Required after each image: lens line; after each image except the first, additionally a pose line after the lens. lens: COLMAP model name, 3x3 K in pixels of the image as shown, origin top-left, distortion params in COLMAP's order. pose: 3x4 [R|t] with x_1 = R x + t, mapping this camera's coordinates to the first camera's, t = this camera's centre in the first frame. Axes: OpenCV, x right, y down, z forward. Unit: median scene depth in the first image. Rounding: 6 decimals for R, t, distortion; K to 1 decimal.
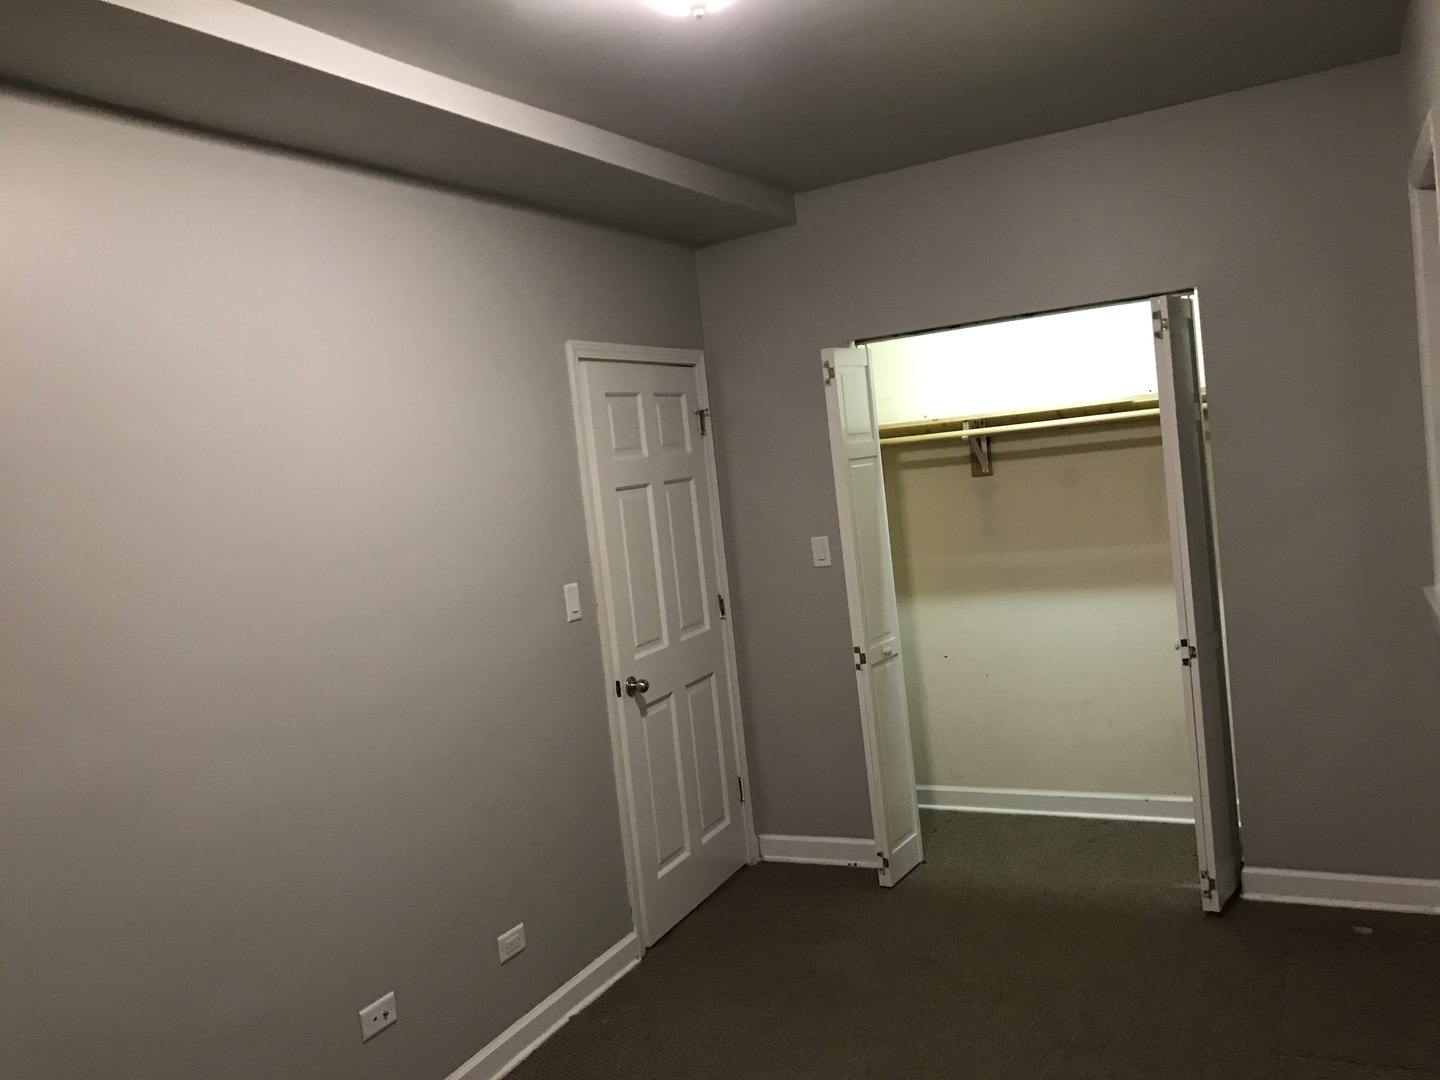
lens RADIAL K [[1185.9, 0, 720.0], [0, 1185.9, 540.0], [0, 0, 1]] dist [0.012694, 0.005692]
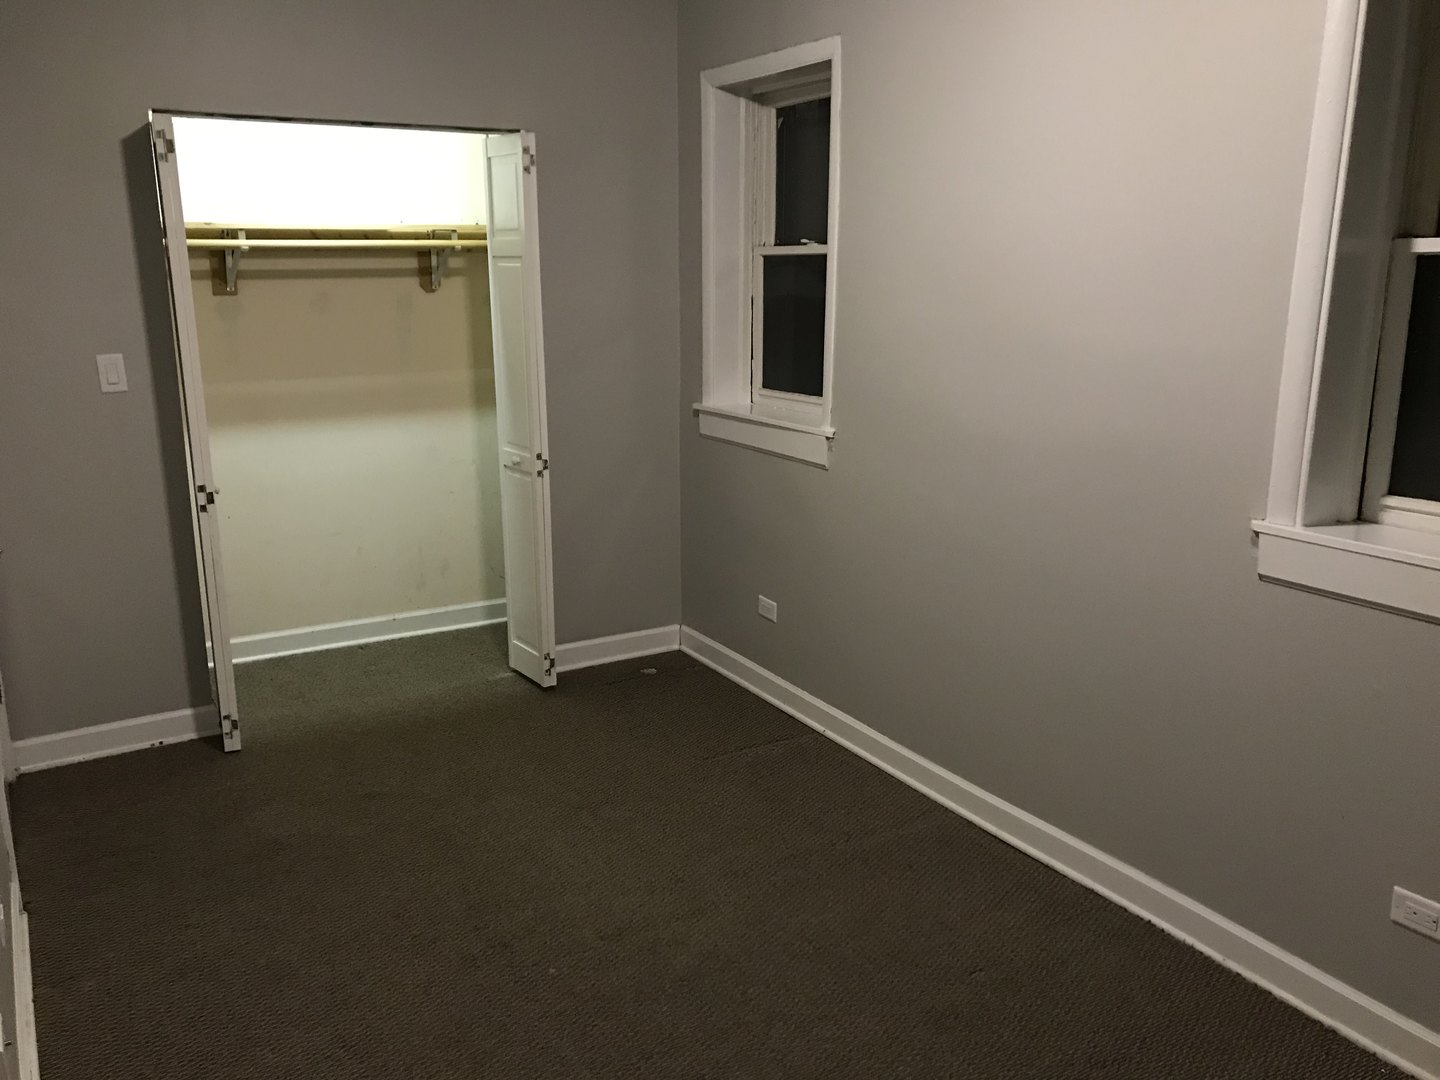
lens RADIAL K [[1171.2, 0, 720.0], [0, 1171.2, 540.0], [0, 0, 1]] dist [0.091361, 0.004875]
pose [[0.545565, -0.102307, 0.831800, -0.392230], [0.007764, 0.993095, 0.117054, 0.031002], [-0.838032, -0.057402, 0.542593, 0.211694]]
